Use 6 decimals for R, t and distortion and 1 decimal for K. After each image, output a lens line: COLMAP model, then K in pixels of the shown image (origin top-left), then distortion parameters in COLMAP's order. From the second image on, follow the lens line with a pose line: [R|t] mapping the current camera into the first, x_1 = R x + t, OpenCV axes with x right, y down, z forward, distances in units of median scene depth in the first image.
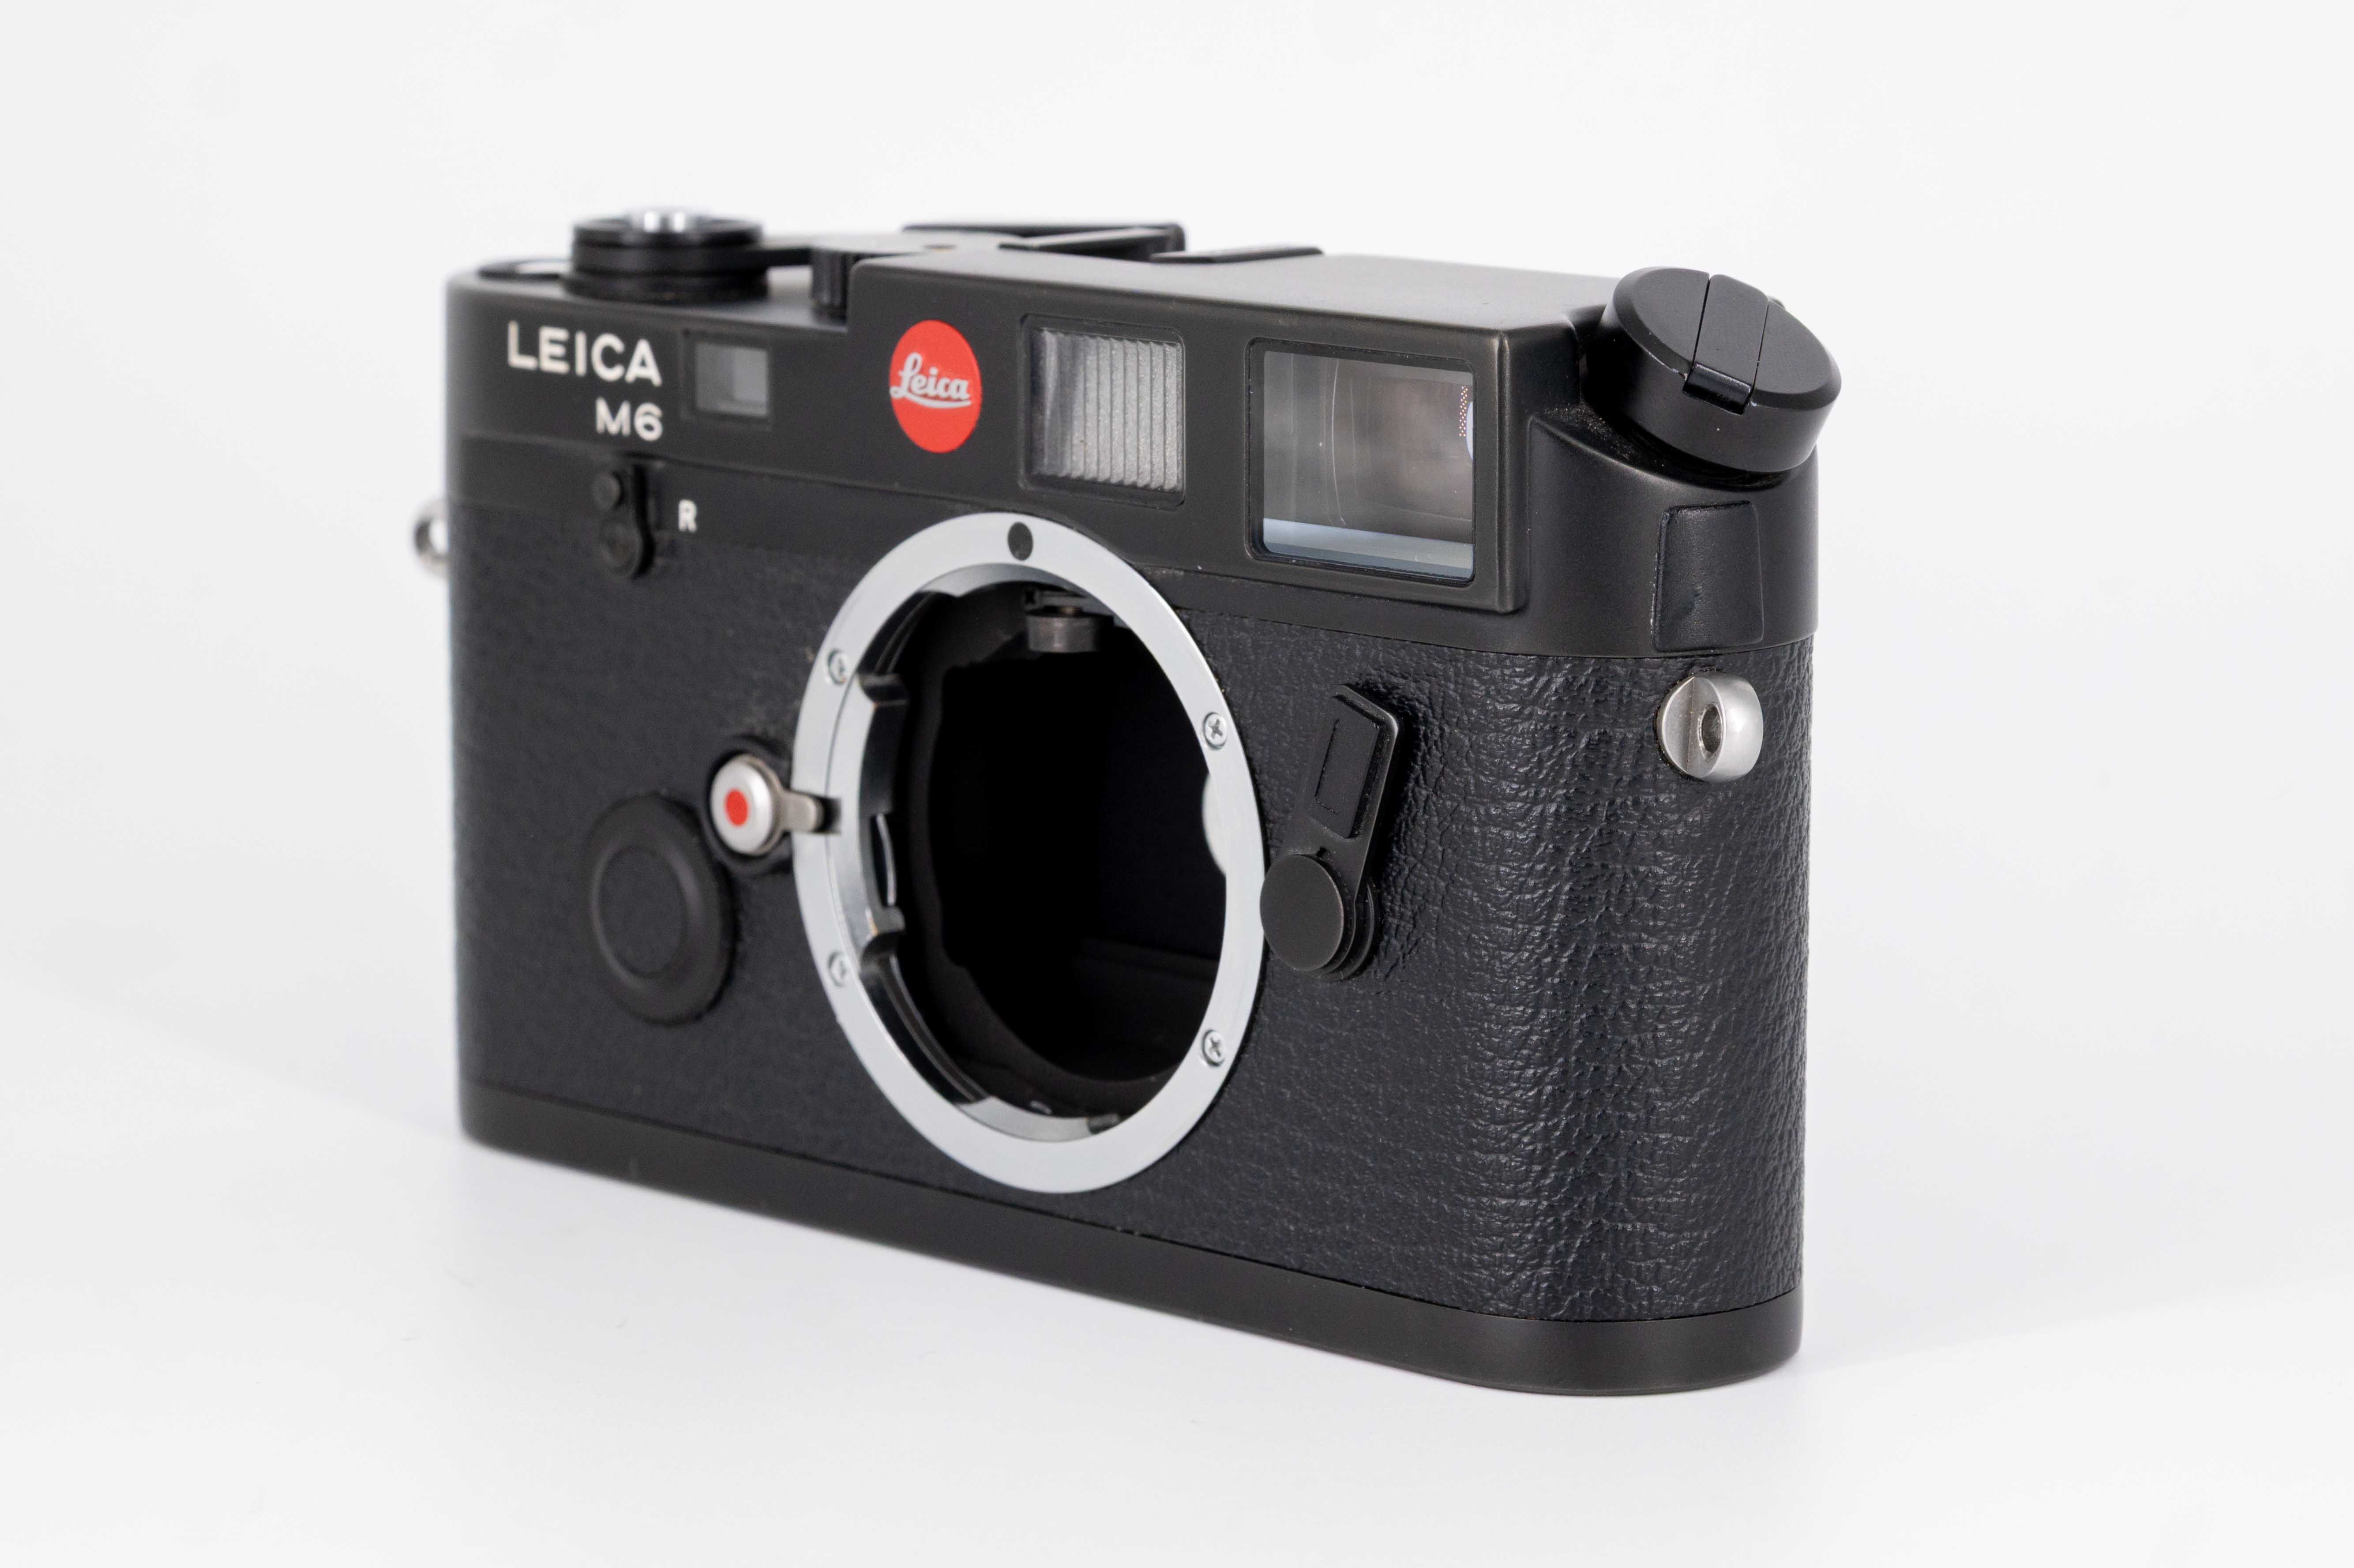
lens RADIAL K [[6919.5, 0, 1177.0], [0, 6919.5, 784.0], [0, 0, 1]] dist [-0.204567, -0.485901]
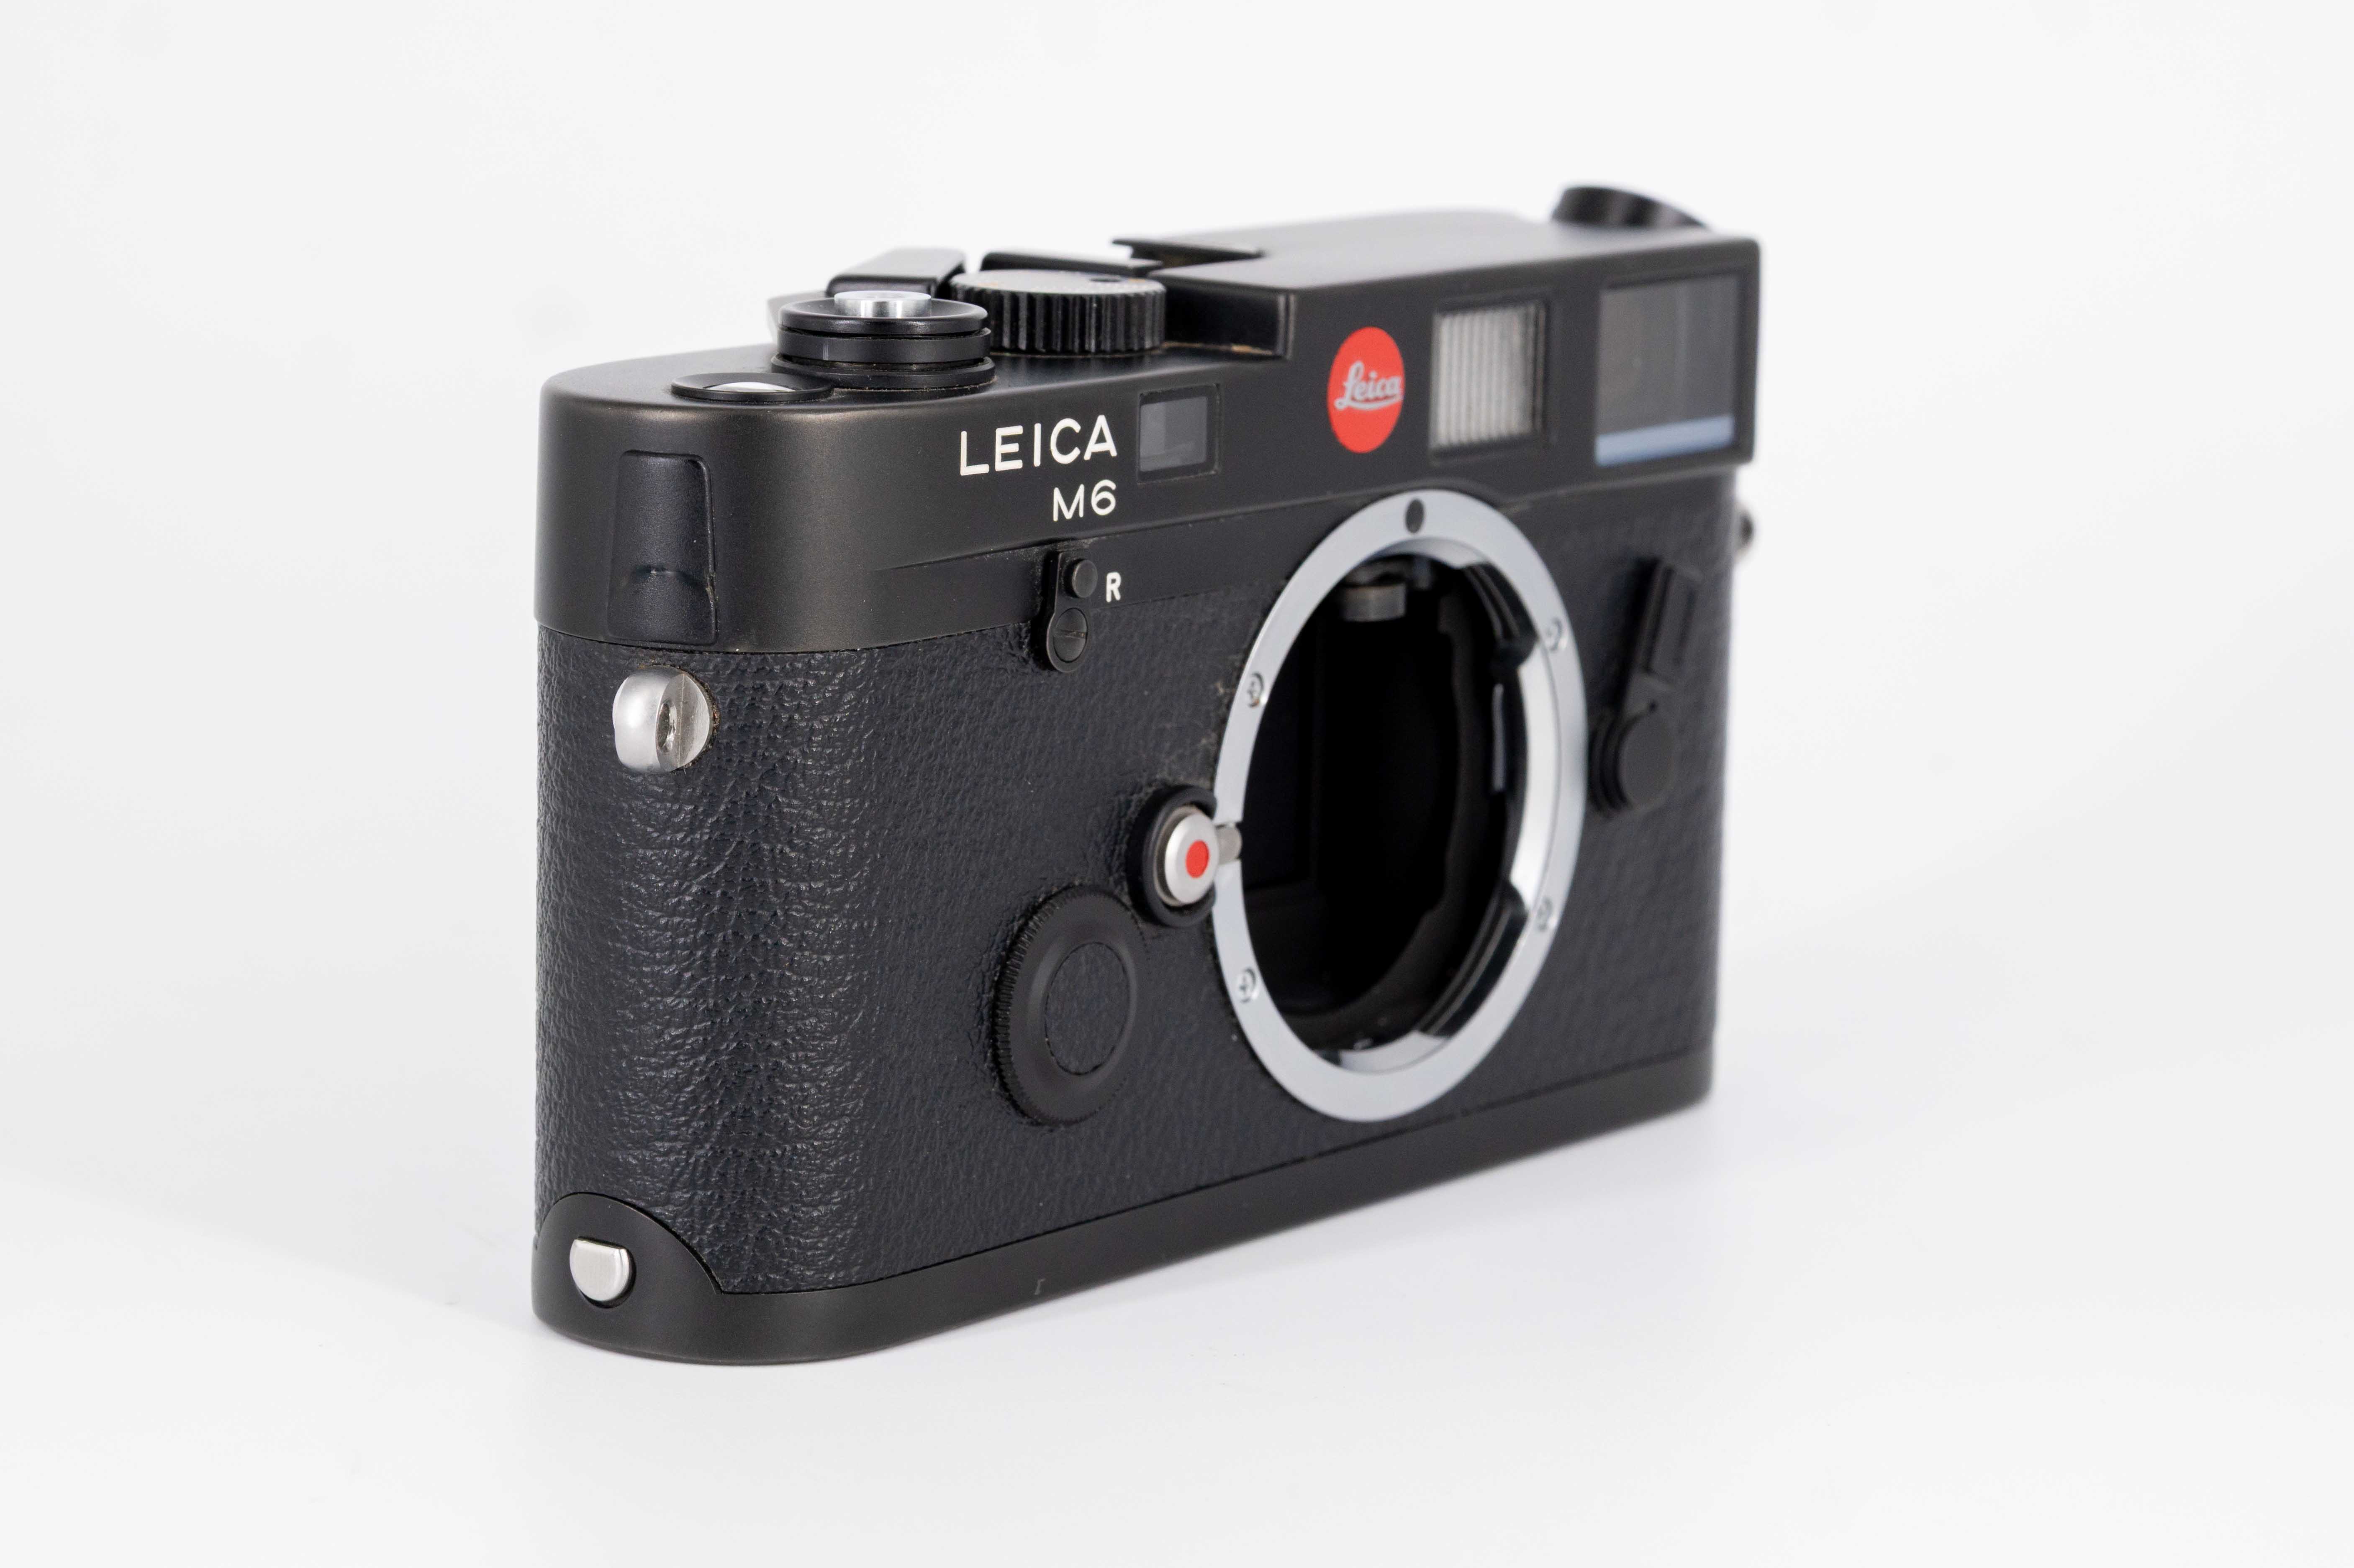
lens RADIAL K [[6918.7, 0, 1177.0], [0, 6918.7, 784.0], [0, 0, 1]] dist [-0.204567, -0.485901]
pose [[-0.122825, -0.176787, 0.976555, -1.081457], [0.150733, 0.969267, 0.194426, -0.210281], [-0.980915, 0.171079, -0.092402, 1.141855]]
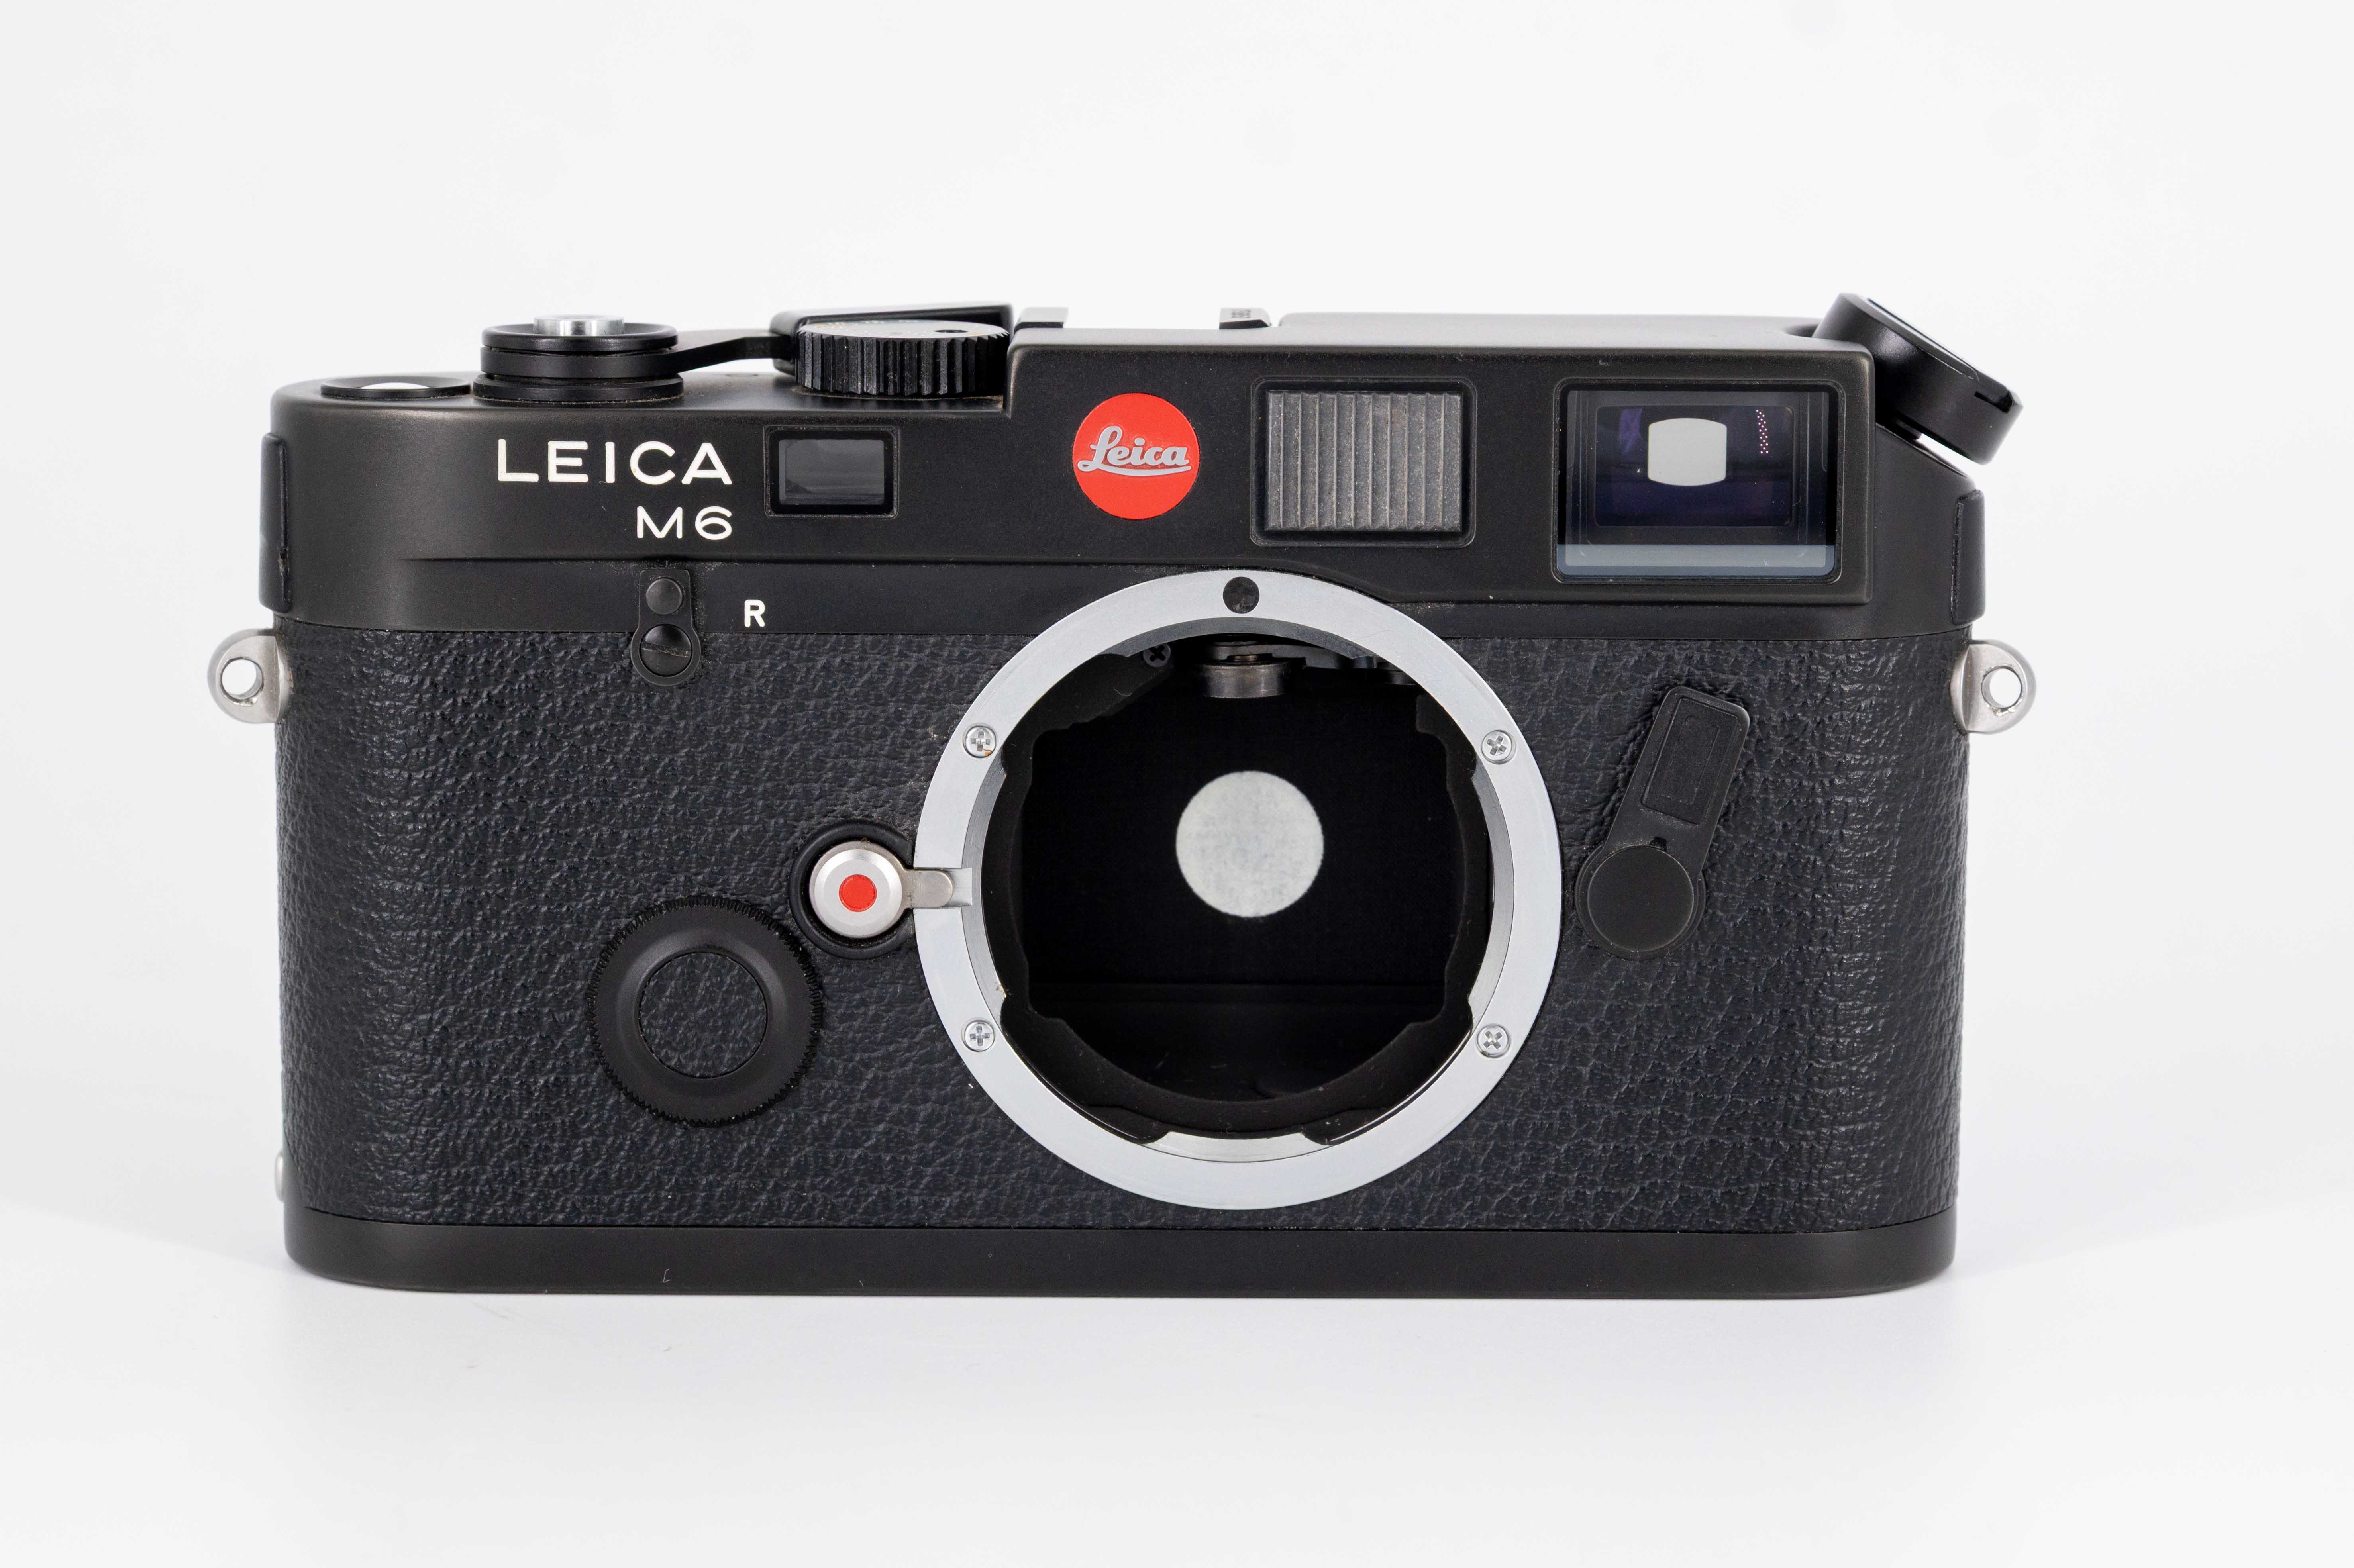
lens RADIAL K [[6919.2, 0, 1177.0], [0, 6919.2, 784.0], [0, 0, 1]] dist [-0.204567, -0.485901]
pose [[0.728011, -0.105834, 0.677347, -0.745520], [0.114647, 0.992893, 0.031915, -0.041201], [-0.675911, 0.054422, 0.734971, 0.233128]]
